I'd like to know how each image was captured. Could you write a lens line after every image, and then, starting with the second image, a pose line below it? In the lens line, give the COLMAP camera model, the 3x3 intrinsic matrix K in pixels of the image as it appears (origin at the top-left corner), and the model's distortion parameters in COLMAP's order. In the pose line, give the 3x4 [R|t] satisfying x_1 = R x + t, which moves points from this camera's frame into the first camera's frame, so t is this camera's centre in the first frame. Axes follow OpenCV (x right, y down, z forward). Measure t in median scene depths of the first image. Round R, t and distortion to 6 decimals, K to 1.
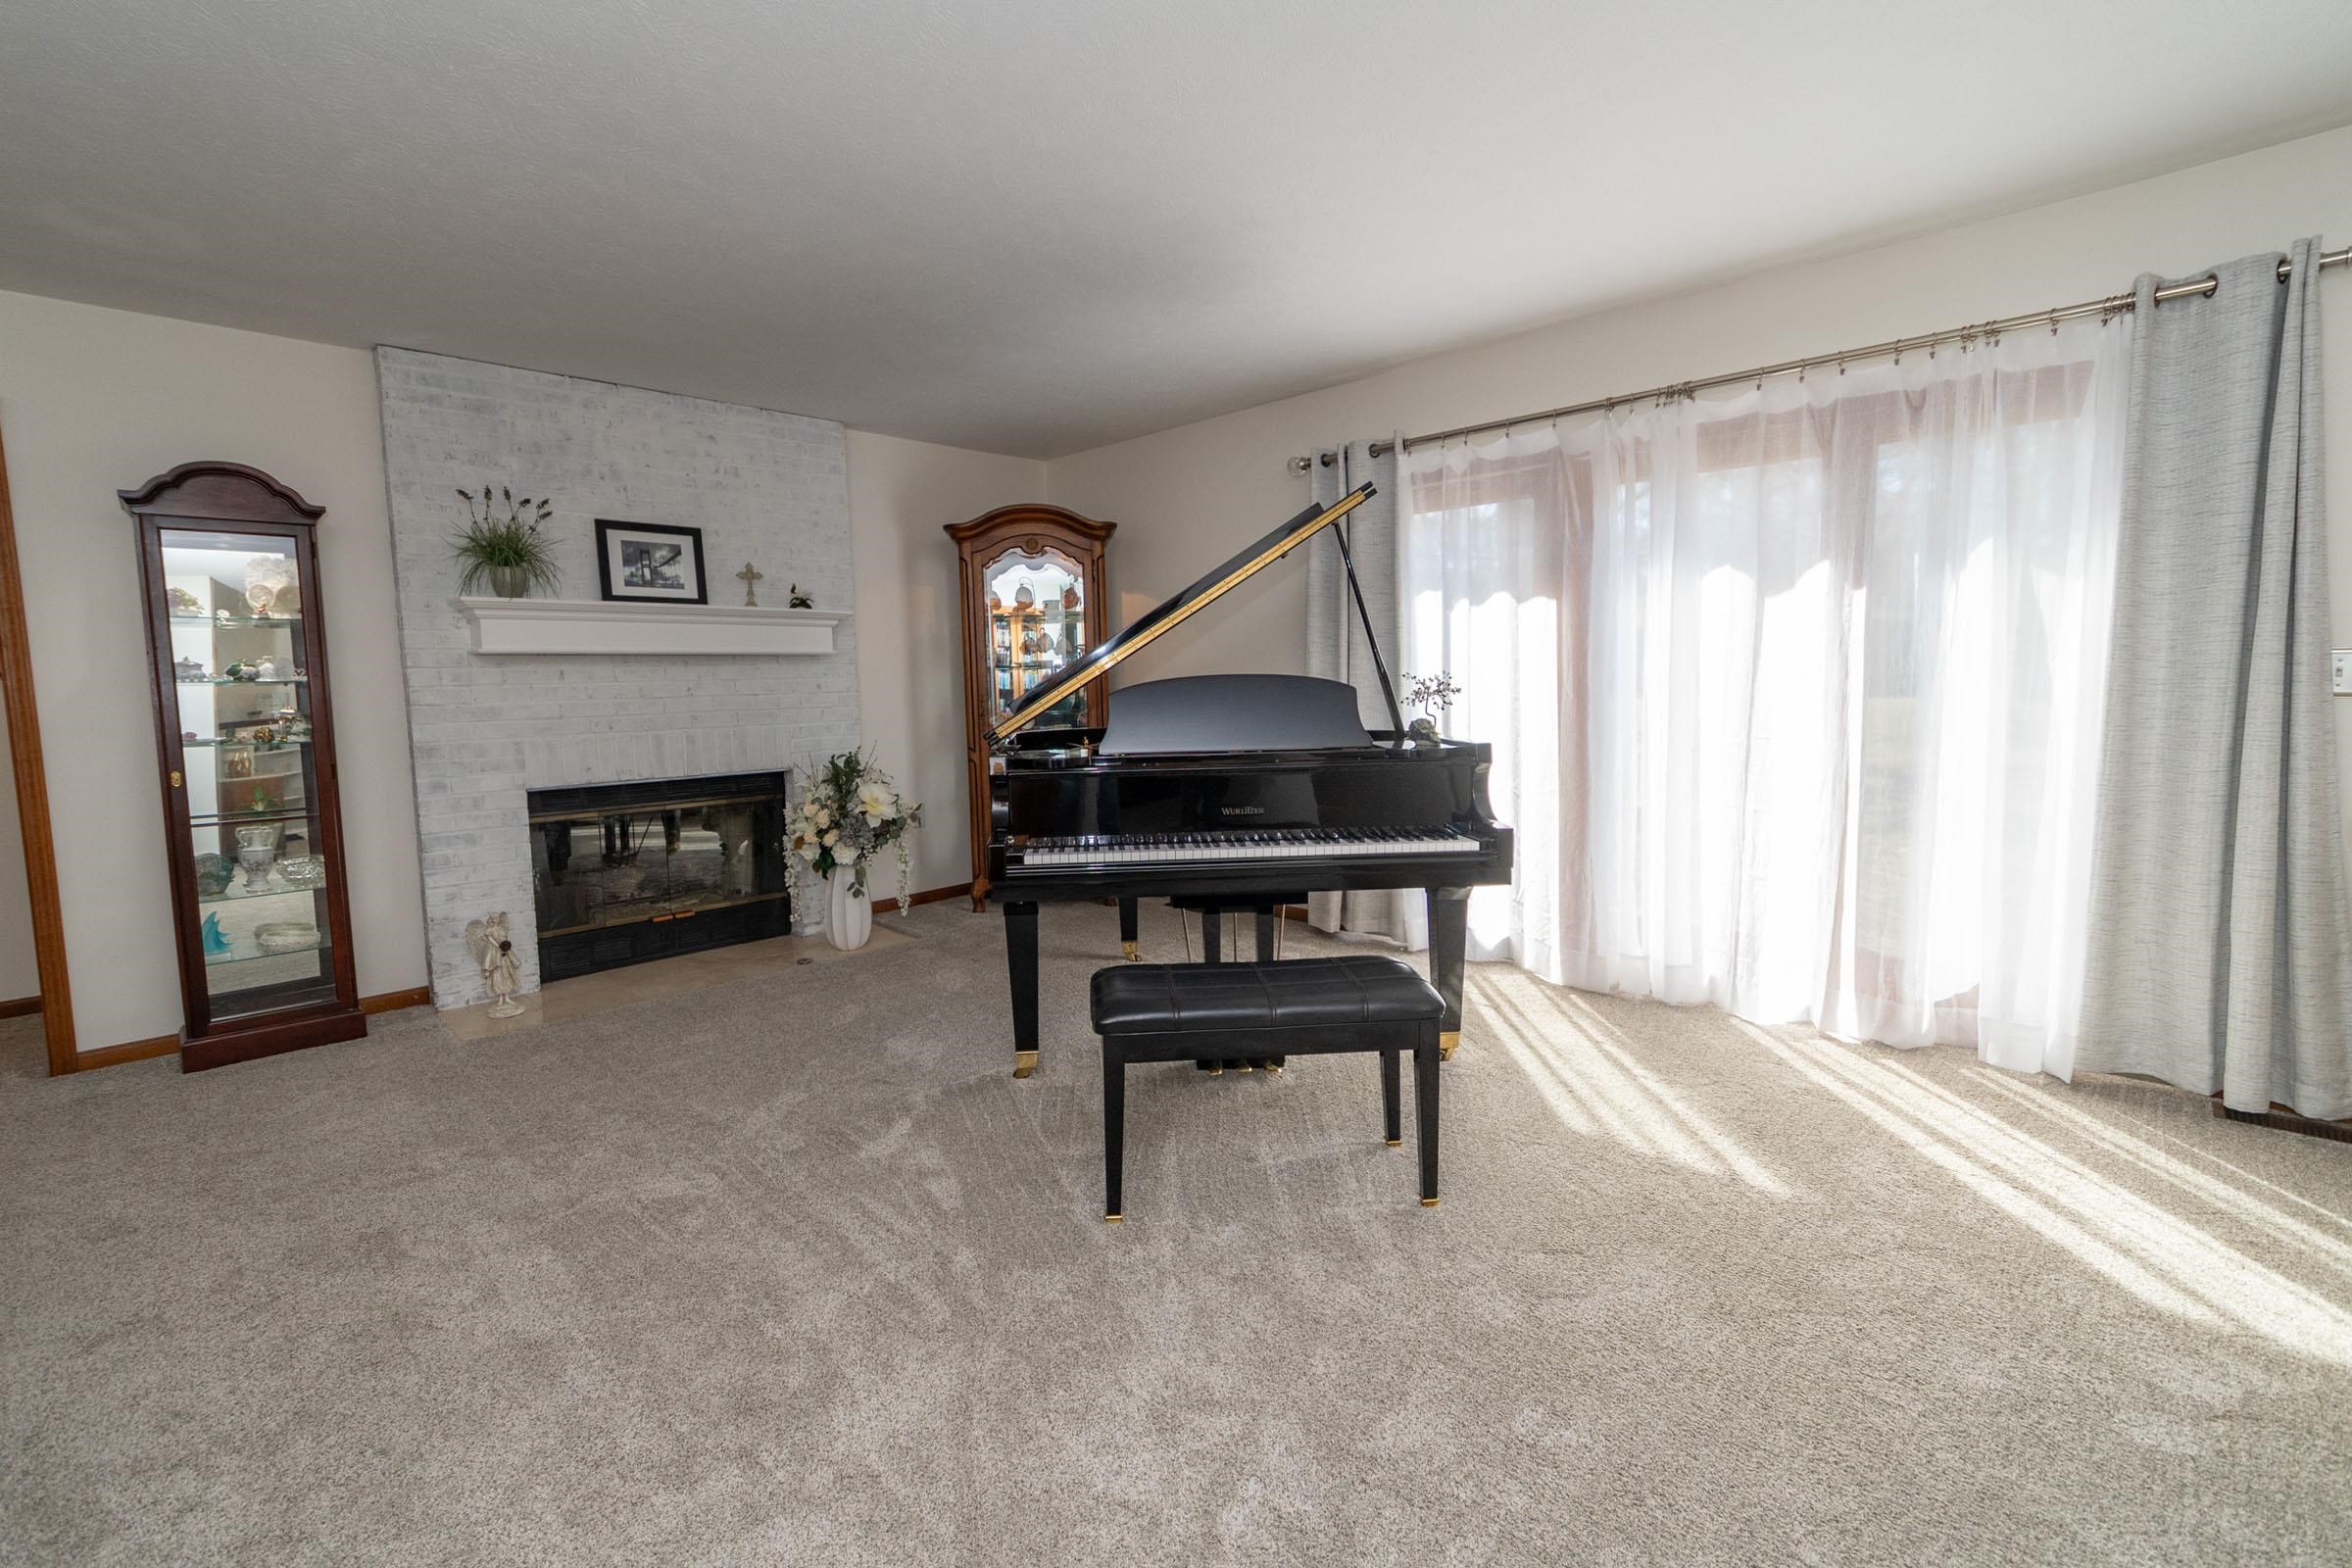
lens RADIAL K [[1040.2, 0, 1094.2], [0, 1040.2, 782.6], [0, 0, 1]] dist [-0.011612, -0.000673]
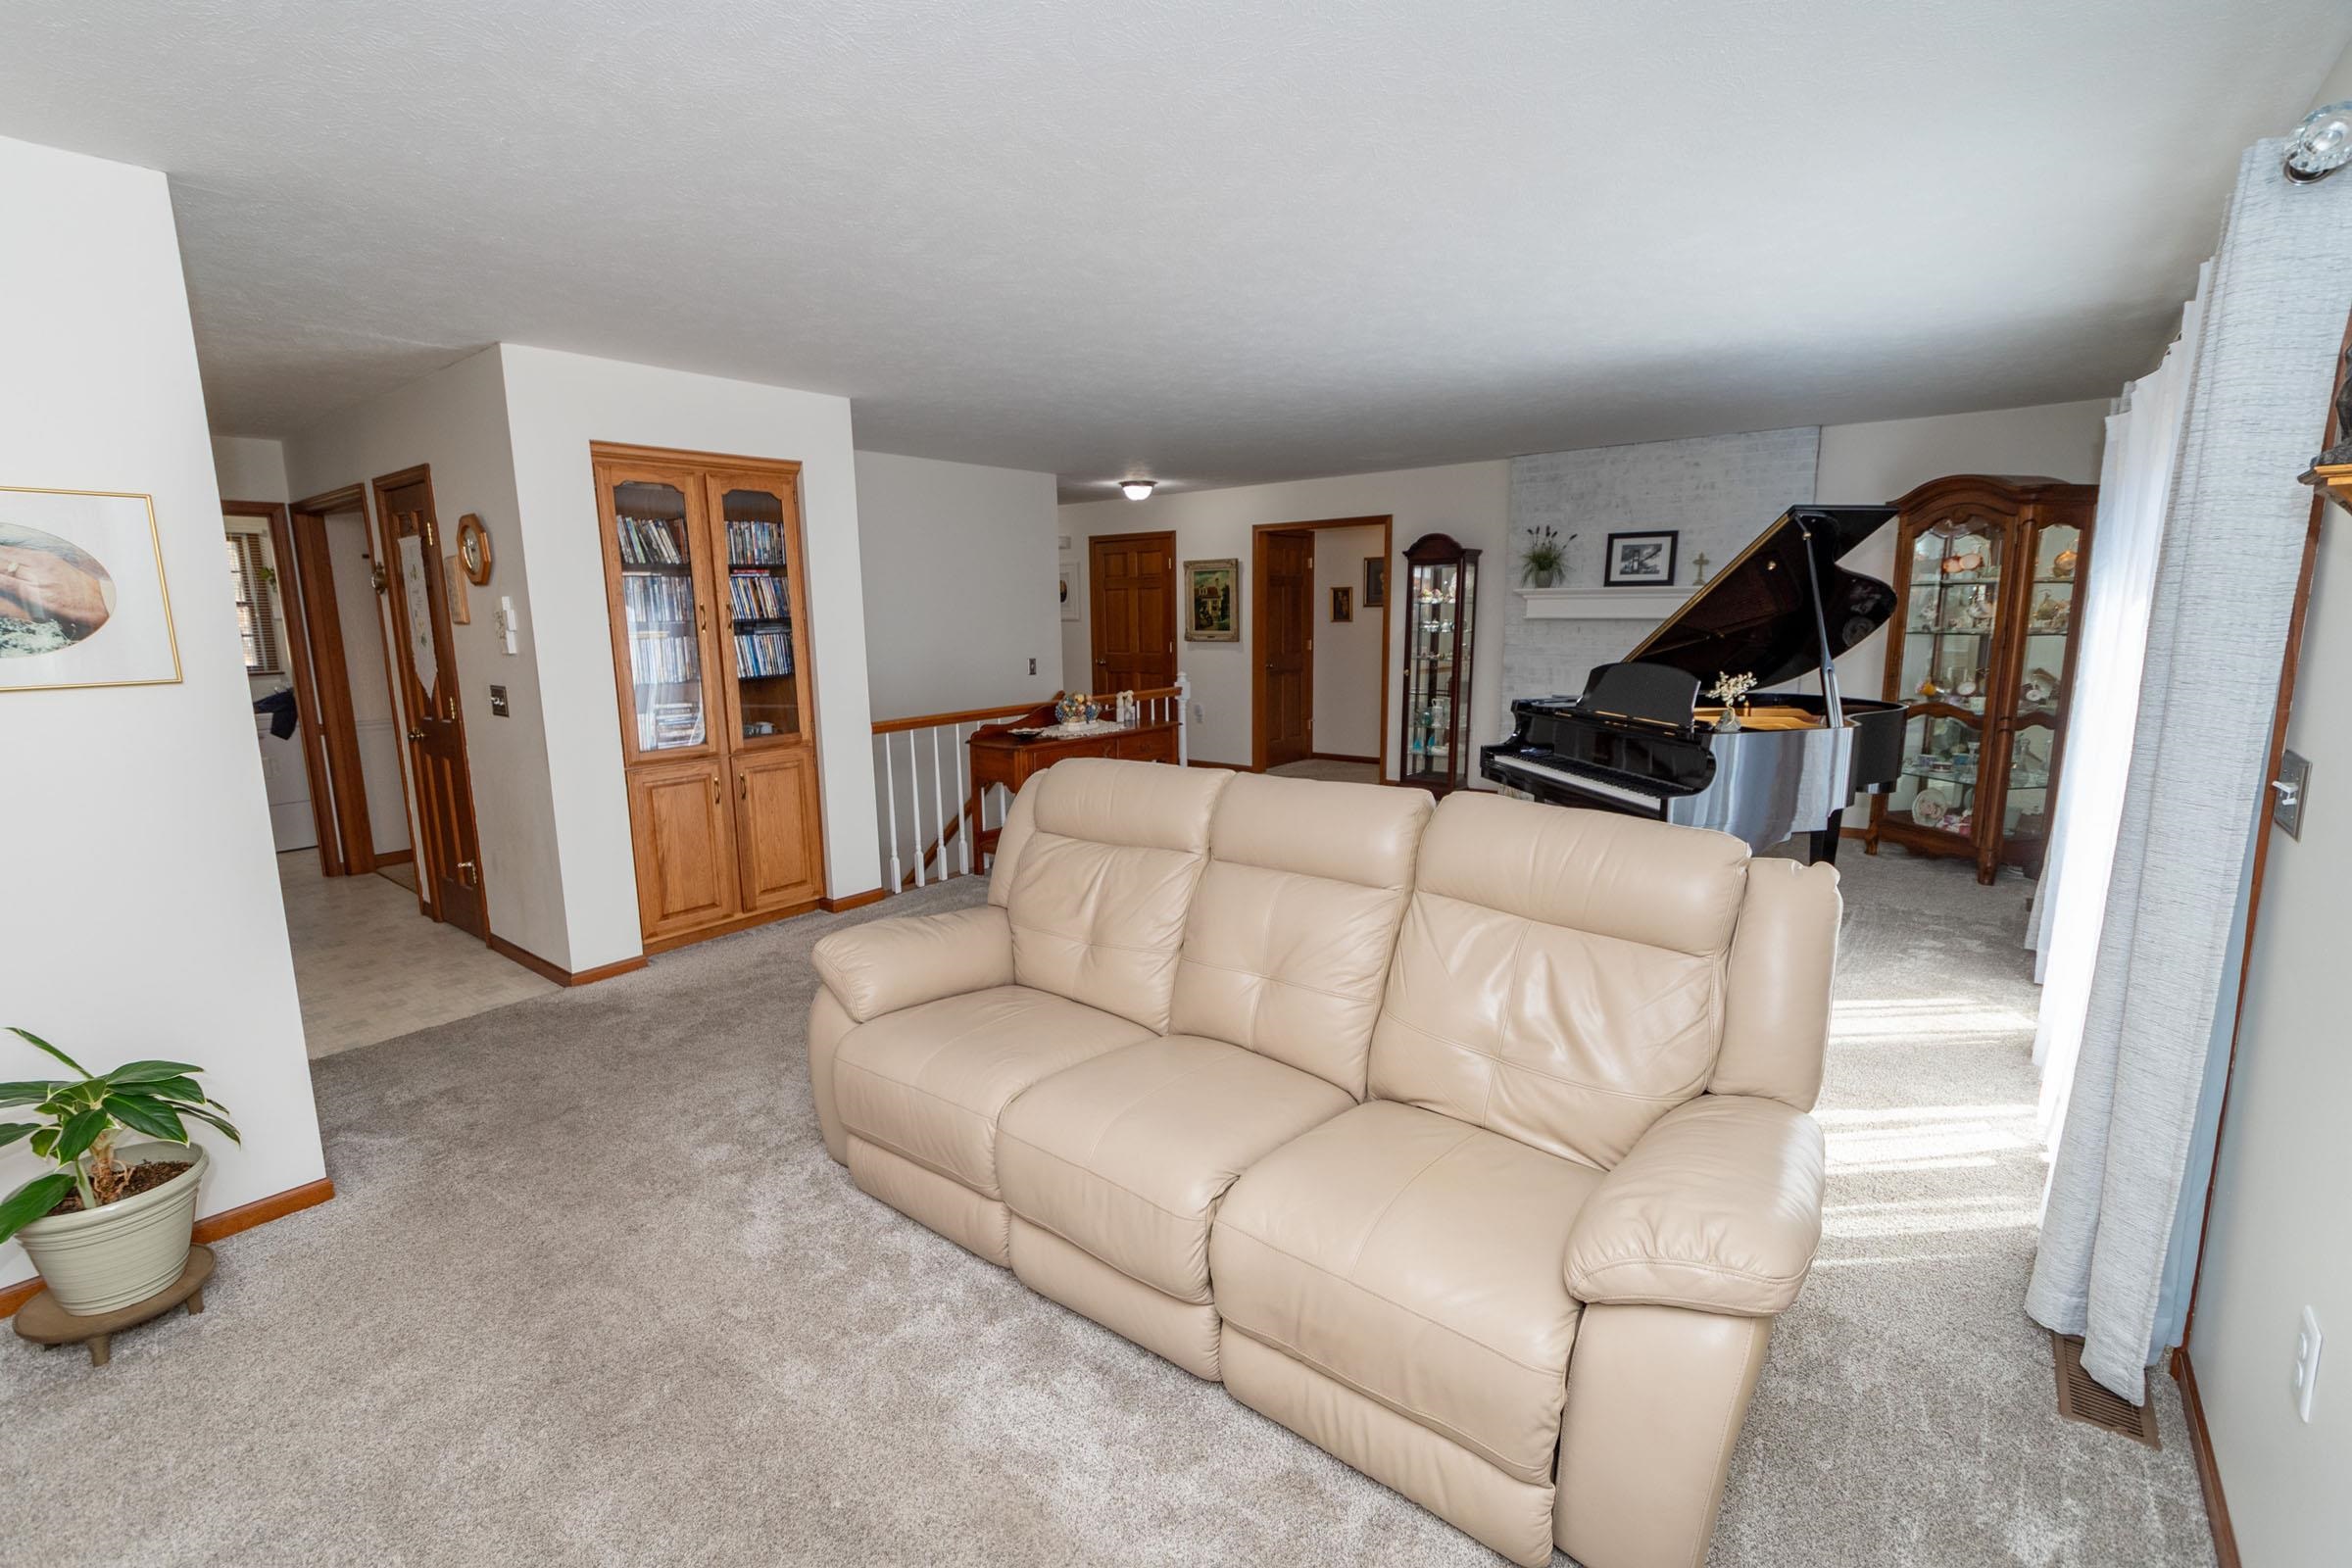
lens RADIAL K [[1040.2, 0, 1176.3], [0, 1040.2, 785.8], [0, 0, 1]] dist [-0.011612, -0.000673]
pose [[0.131732, 0.193487, -0.972219, 1.070421], [-0.075420, 0.979879, 0.184793, -0.115606], [0.988412, 0.048981, 0.143674, 0.117179]]
